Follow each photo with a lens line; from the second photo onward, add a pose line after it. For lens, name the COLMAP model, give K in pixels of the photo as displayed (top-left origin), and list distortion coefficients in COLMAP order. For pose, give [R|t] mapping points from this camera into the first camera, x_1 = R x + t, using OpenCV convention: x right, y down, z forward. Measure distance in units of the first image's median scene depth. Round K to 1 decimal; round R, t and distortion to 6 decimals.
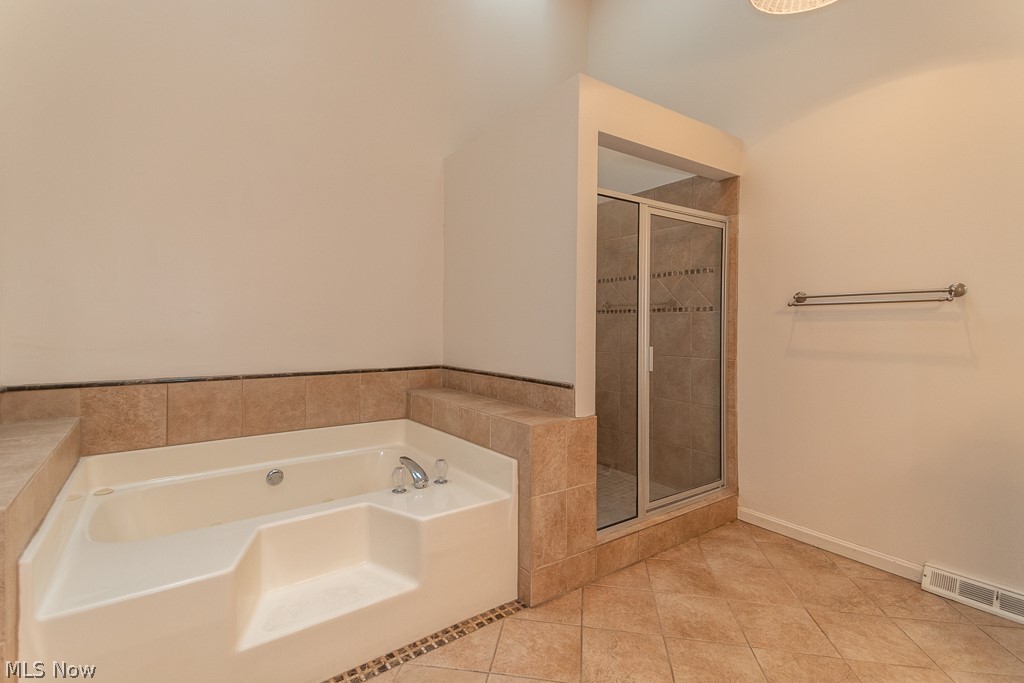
lens RADIAL K [[478.1, 0, 522.1], [0, 478.1, 312.3], [0, 0, 1]] dist [0.011554, -0.002091]
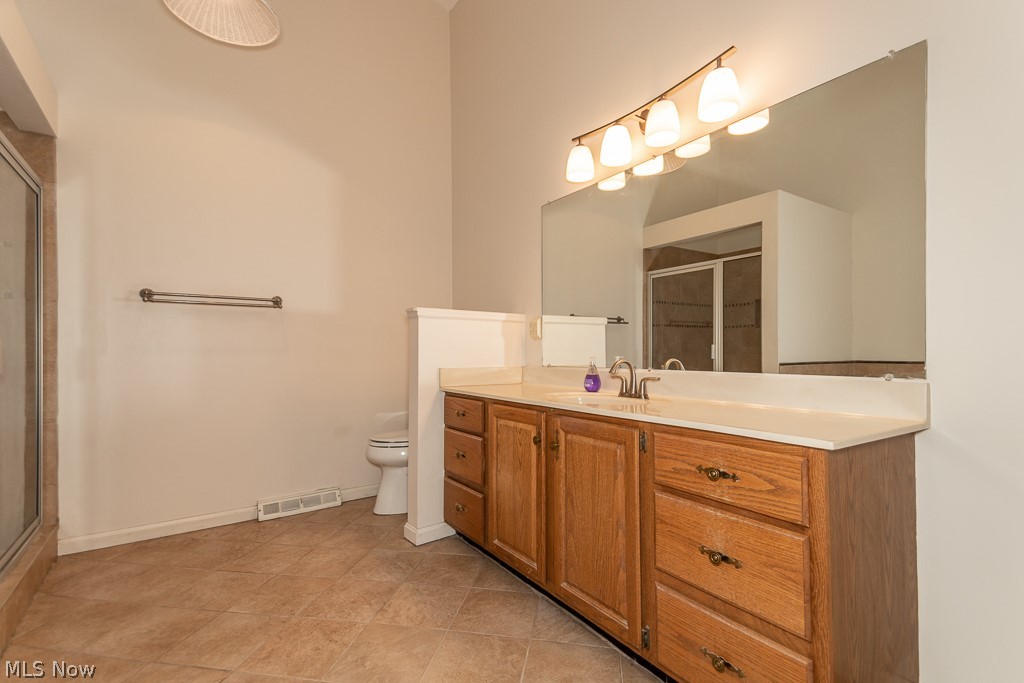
lens RADIAL K [[478.1, 0, 511.9], [0, 478.1, 347.9], [0, 0, 1]] dist [0.011554, -0.002091]
pose [[-0.003361, 0.003377, 0.999989, -0.496142], [-0.018165, 0.999829, -0.003437, 0.085041], [-0.999829, -0.018177, -0.003299, 0.312200]]
